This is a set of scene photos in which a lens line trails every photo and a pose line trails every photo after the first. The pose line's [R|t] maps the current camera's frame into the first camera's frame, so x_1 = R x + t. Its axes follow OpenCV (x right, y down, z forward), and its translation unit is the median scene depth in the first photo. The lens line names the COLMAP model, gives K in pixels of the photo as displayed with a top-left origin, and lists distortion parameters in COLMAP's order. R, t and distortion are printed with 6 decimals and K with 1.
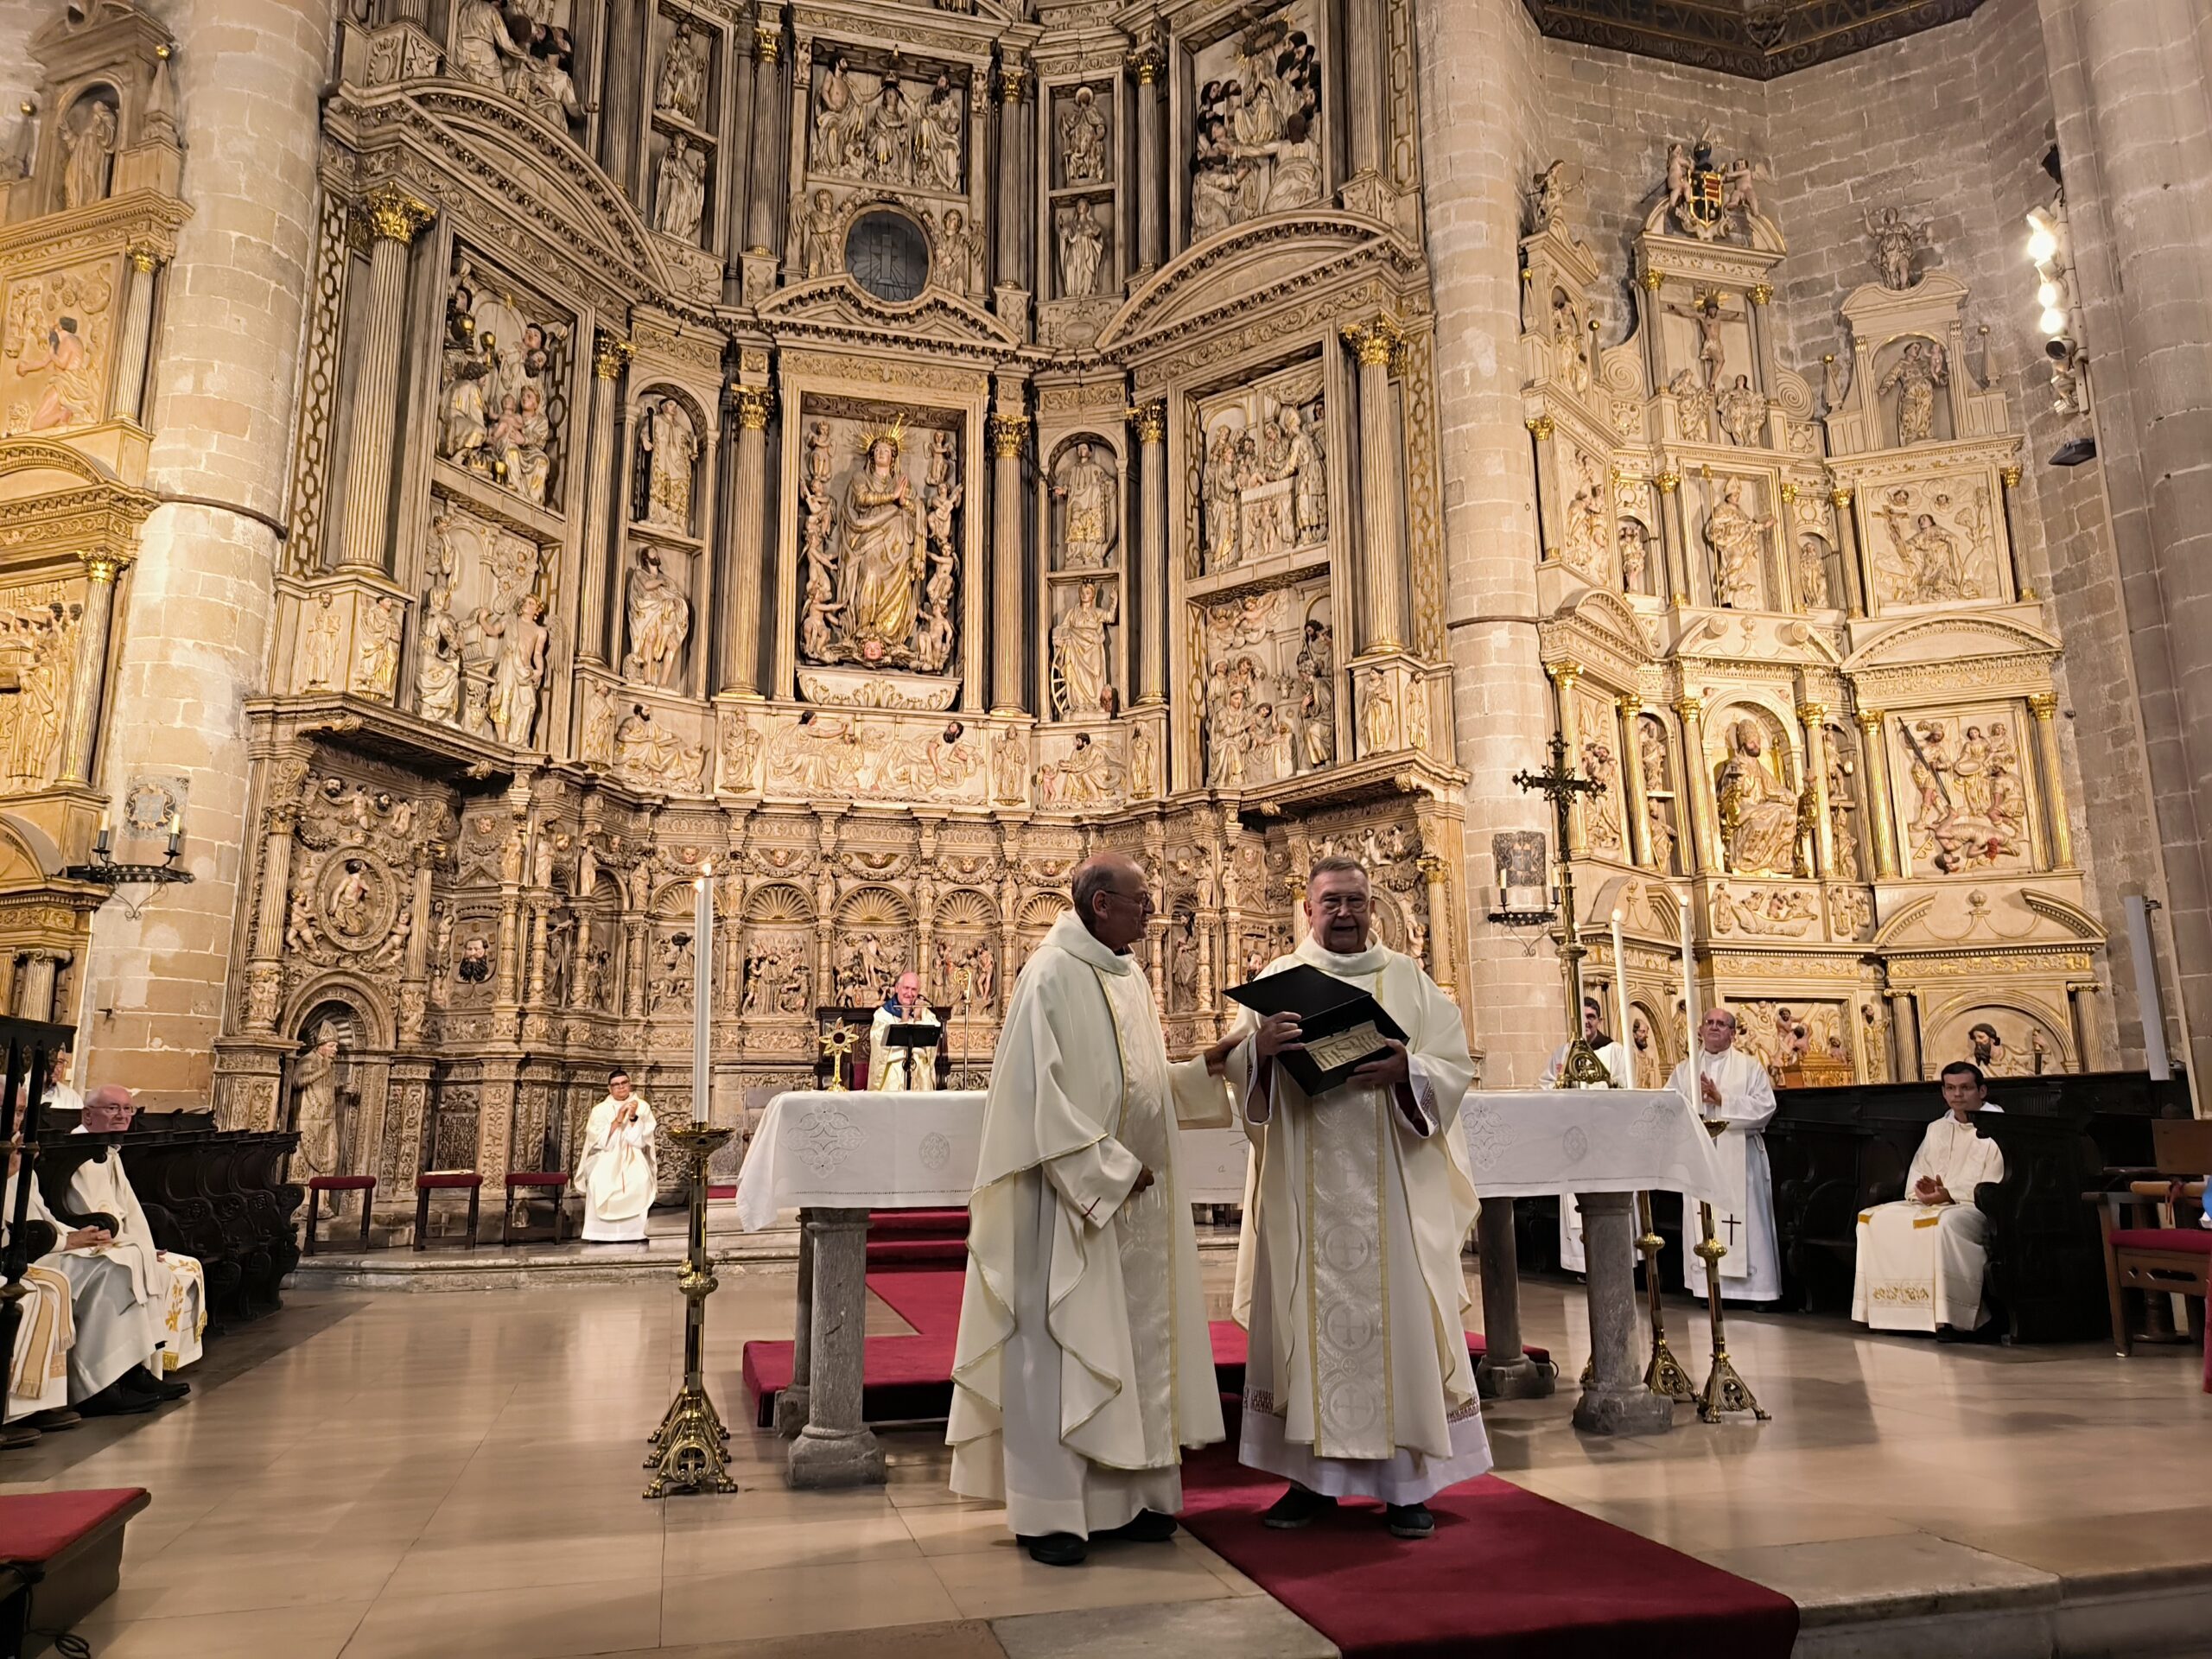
lens RADIAL K [[1545.6, 0, 1112.5], [0, 1545.6, 827.7], [0, 0, 1]] dist [0.036582, -0.034780]
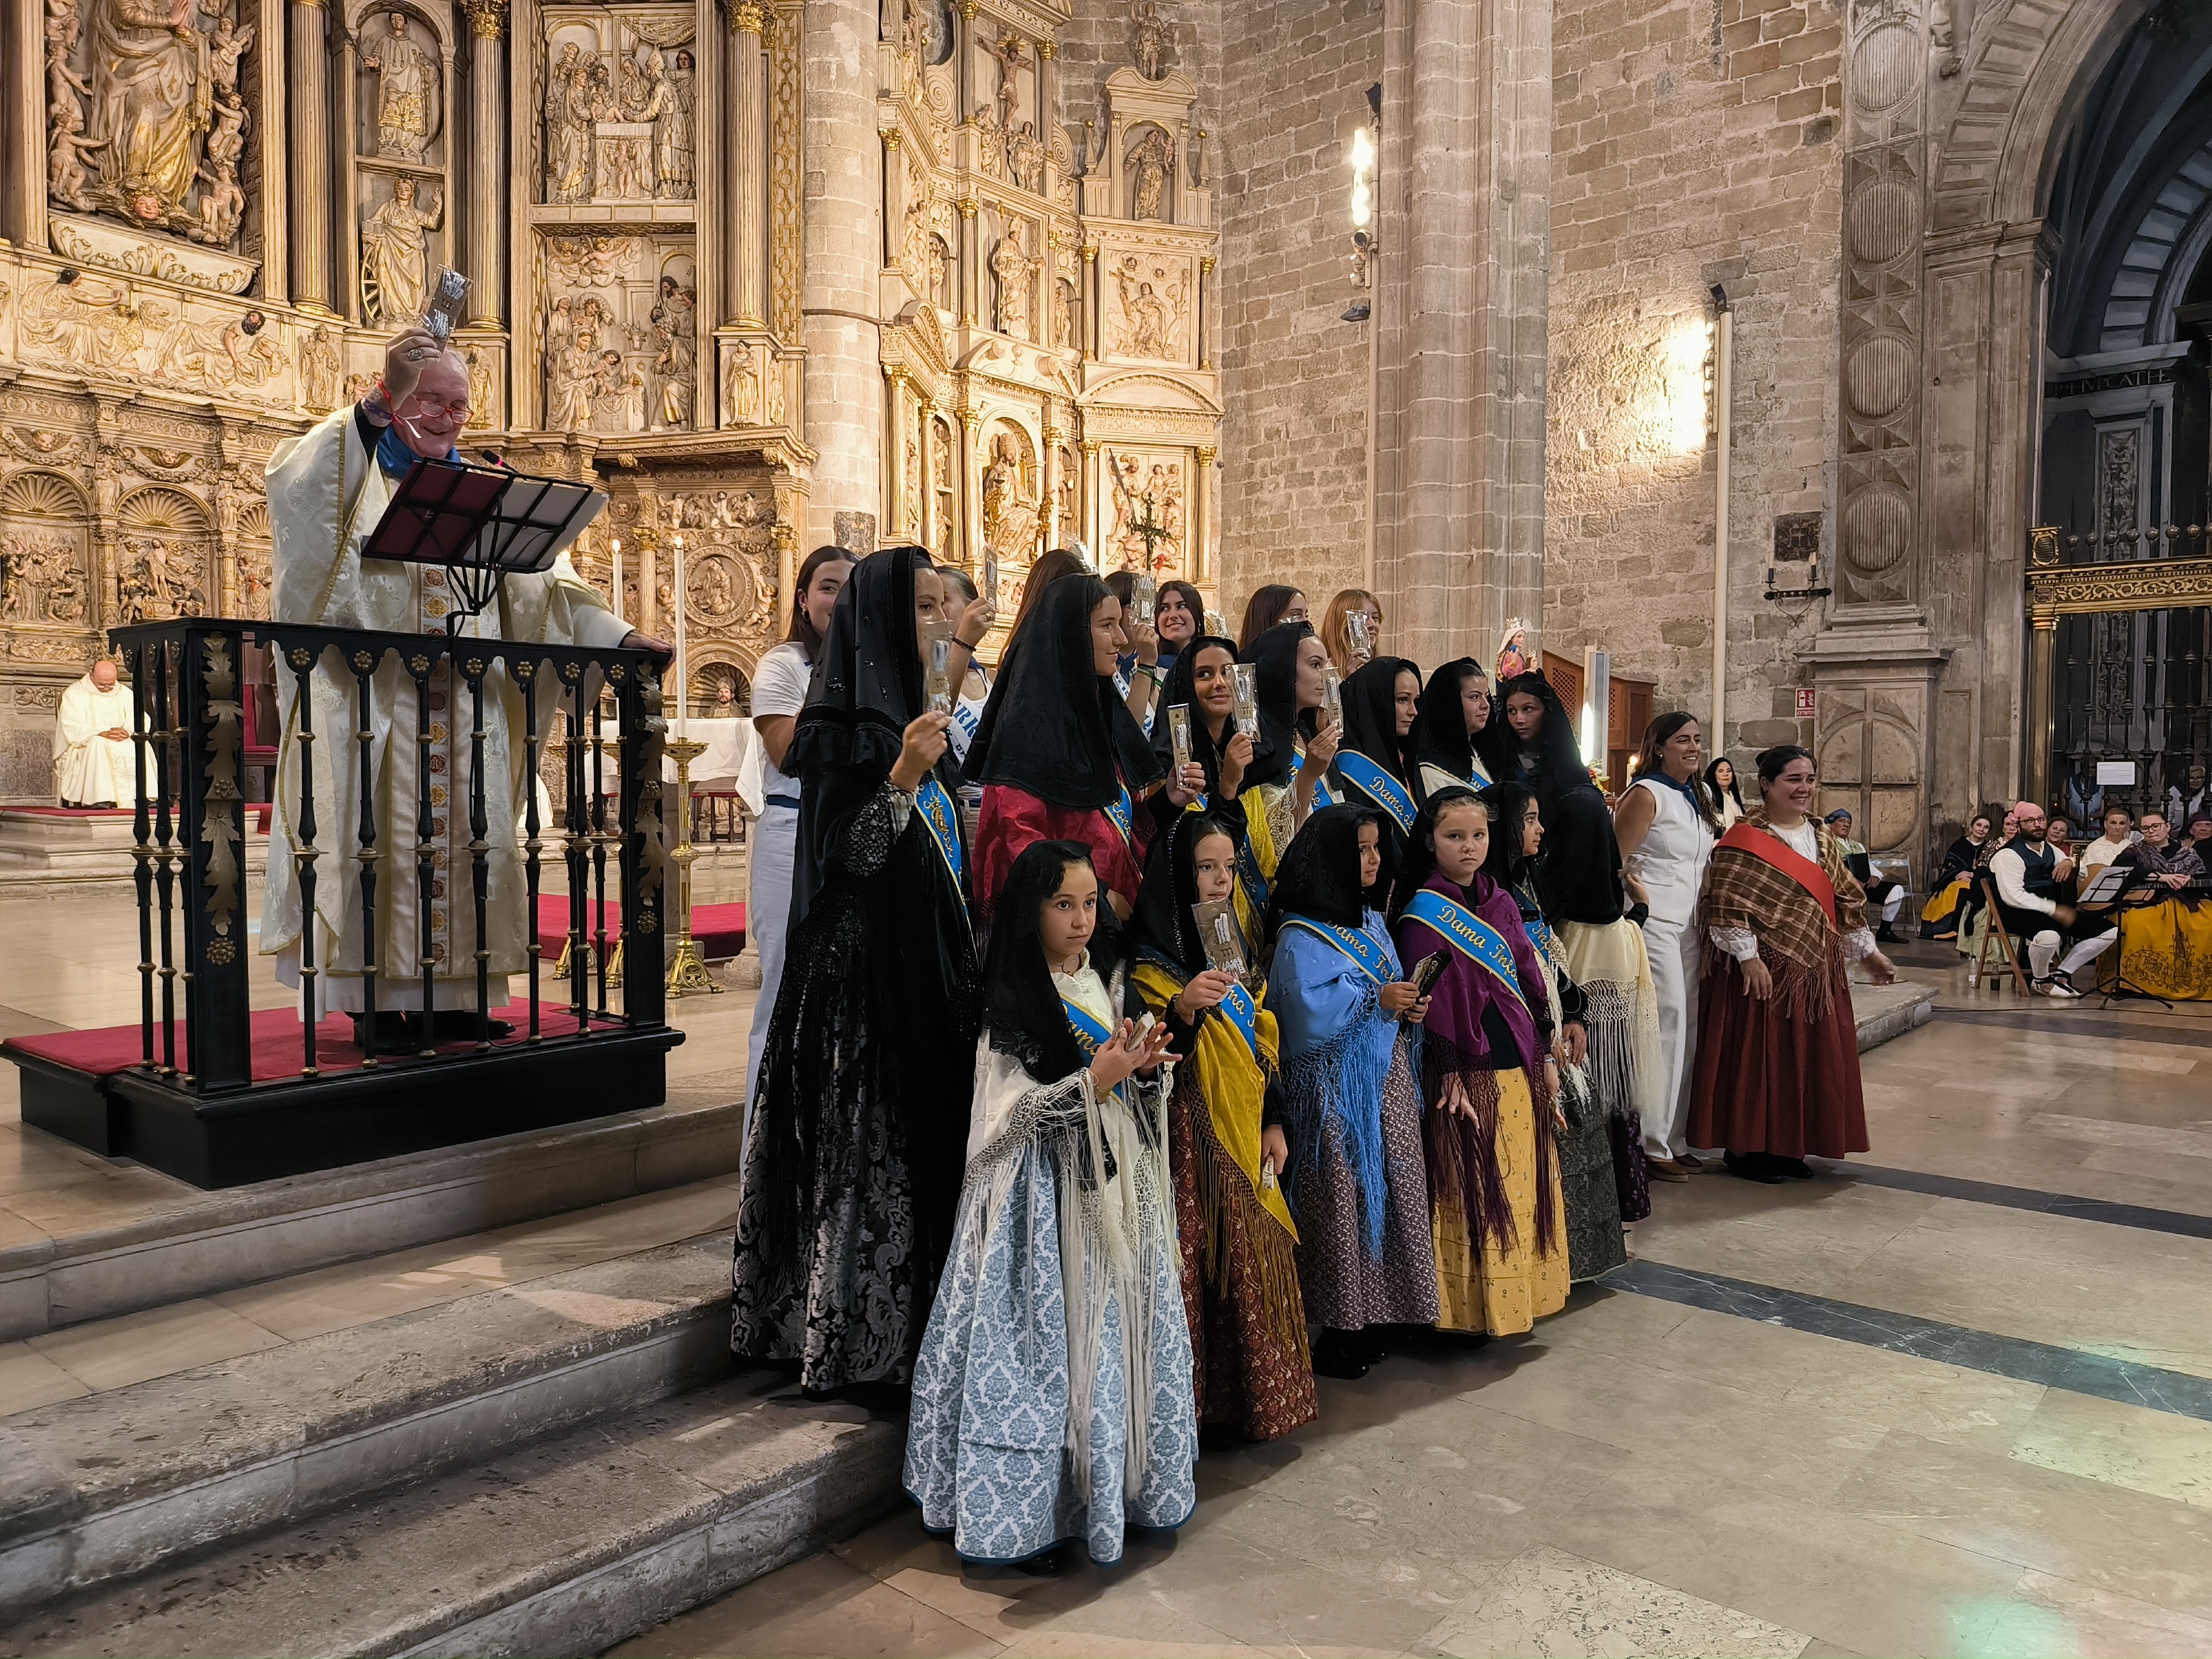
lens RADIAL K [[1545.6, 0, 1119.3], [0, 1545.6, 836.0], [0, 0, 1]] dist [0.036582, -0.034780]
pose [[0.822237, -0.008366, 0.569084, -0.212577], [-0.124742, 0.972931, 0.194536, -0.010405], [-0.555307, -0.230943, 0.798937, -0.081452]]
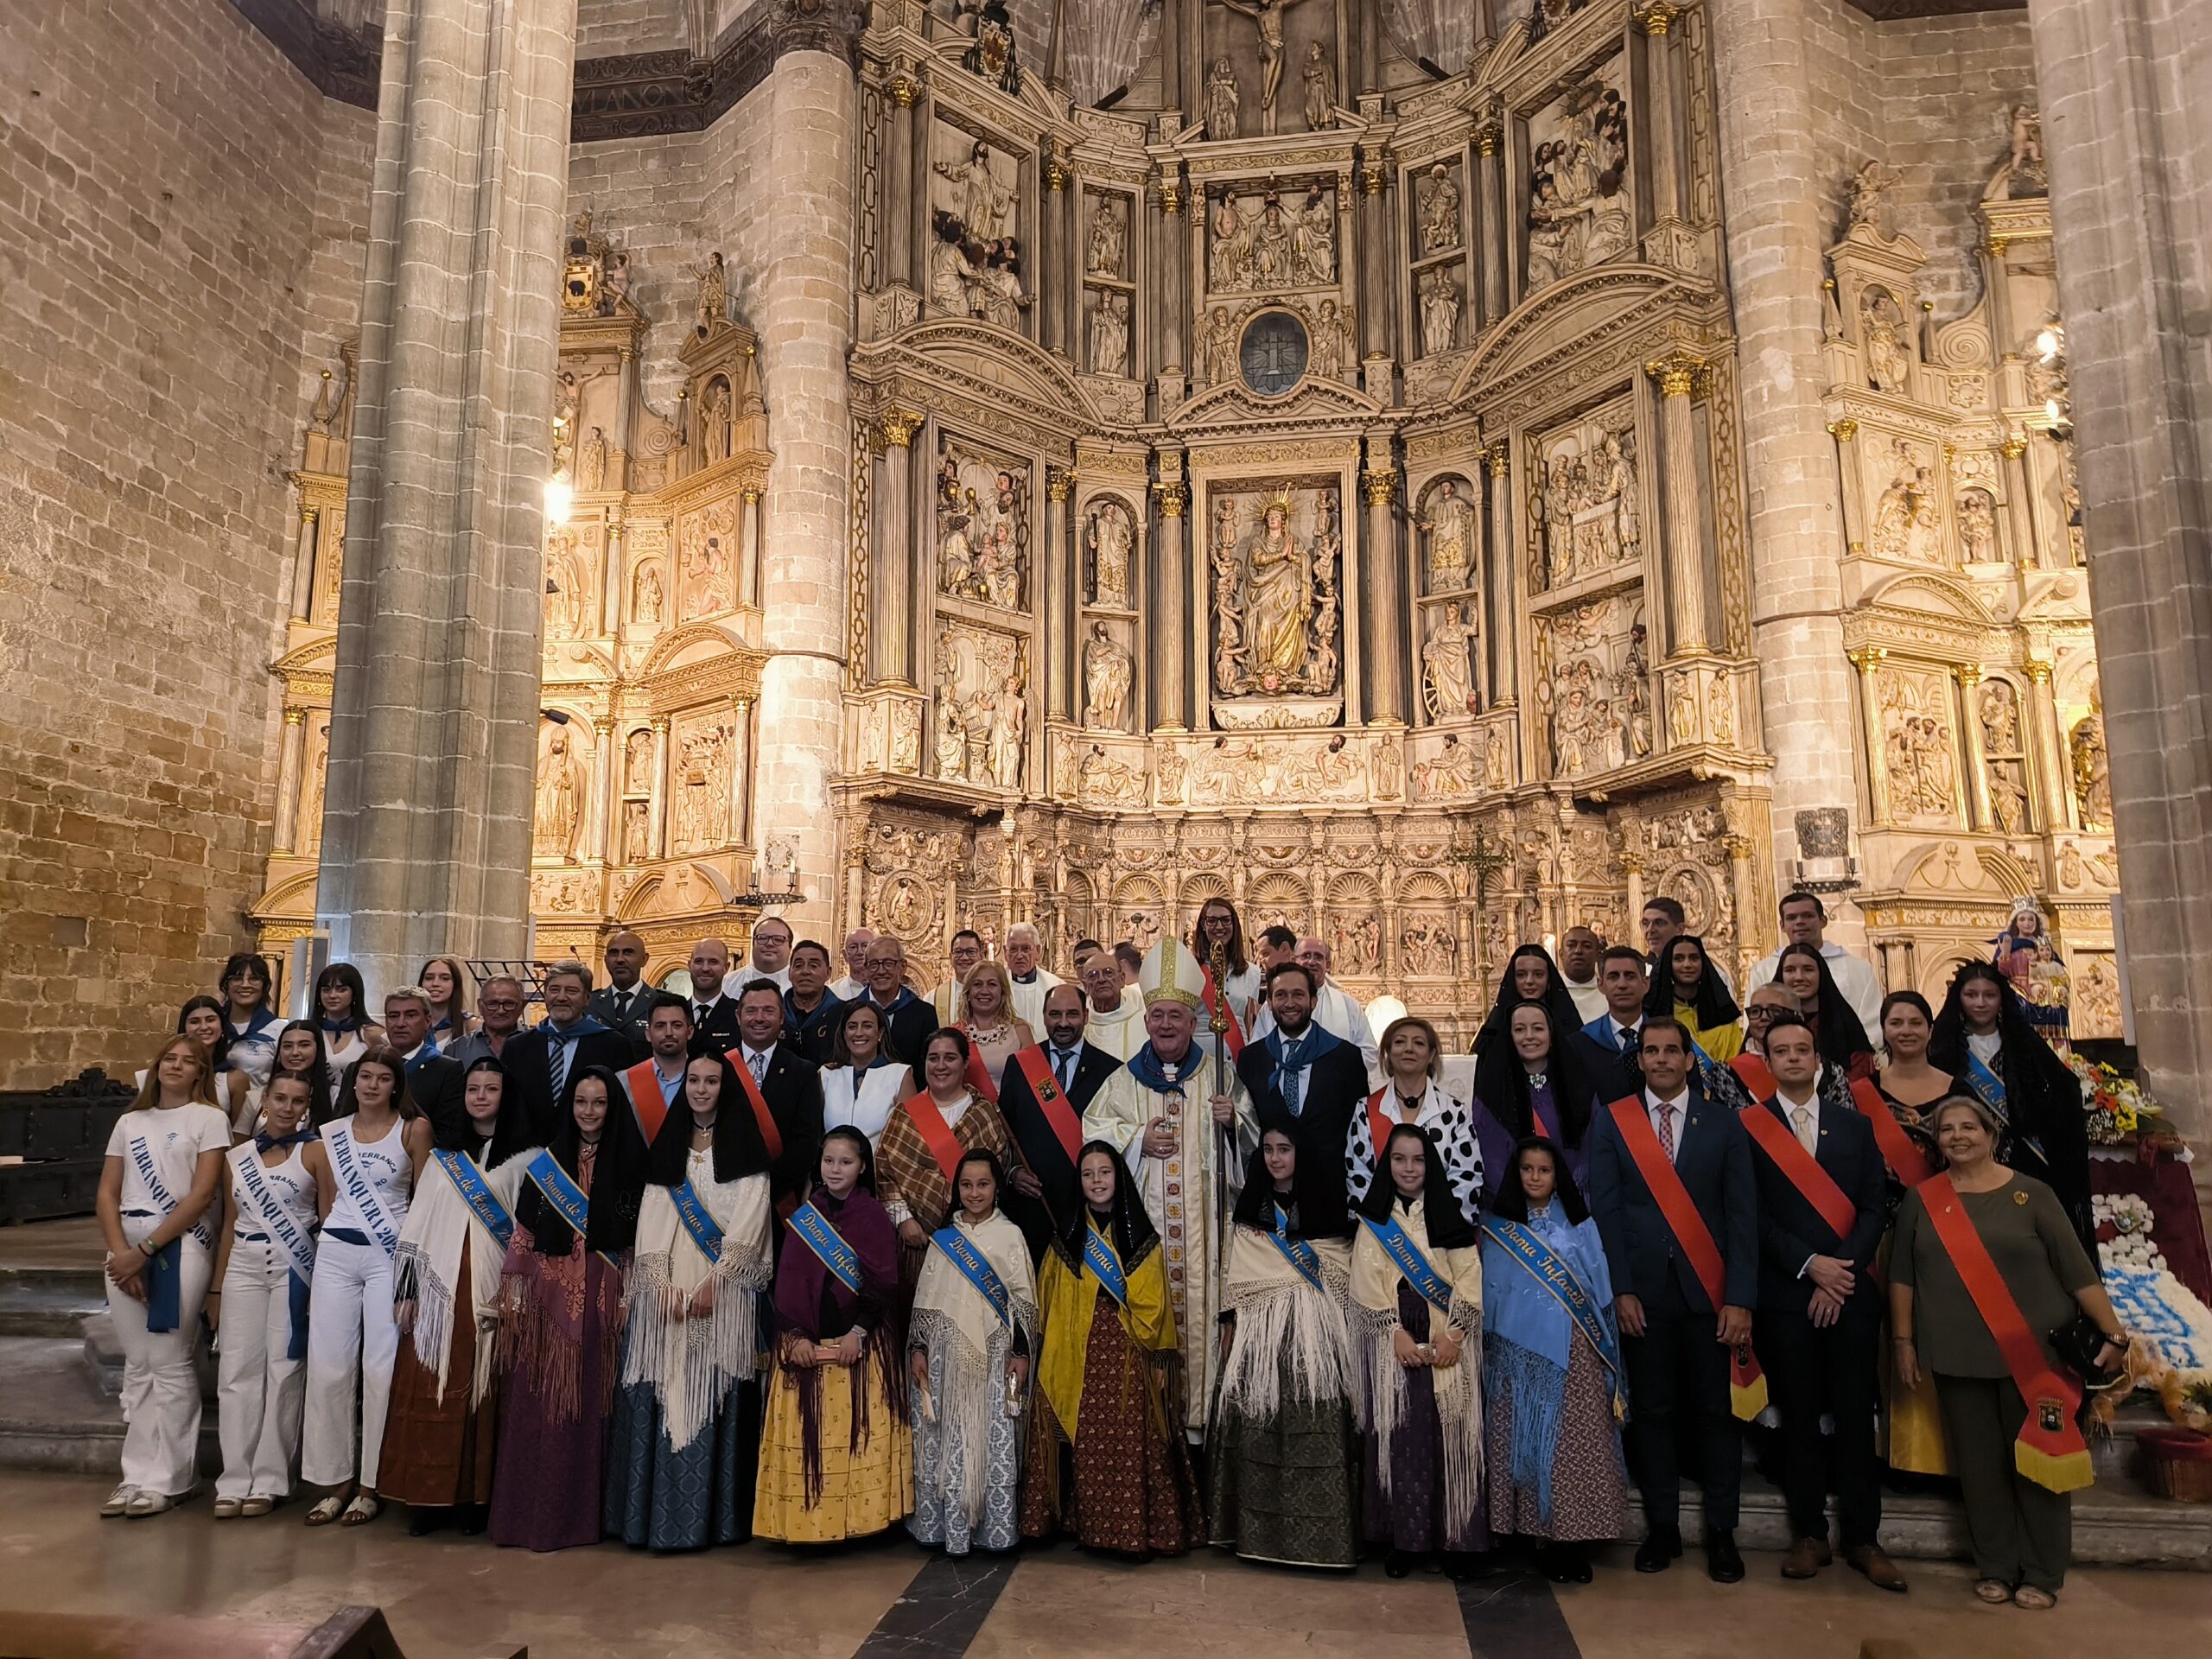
lens RADIAL K [[1545.6, 0, 1075.3], [0, 1545.6, 826.4], [0, 0, 1]] dist [0.036582, -0.034780]
pose [[0.915422, -0.050339, -0.399336, 0.195546], [0.069489, 0.997016, 0.033613, -0.053030], [0.396453, -0.058519, 0.916188, -0.212426]]
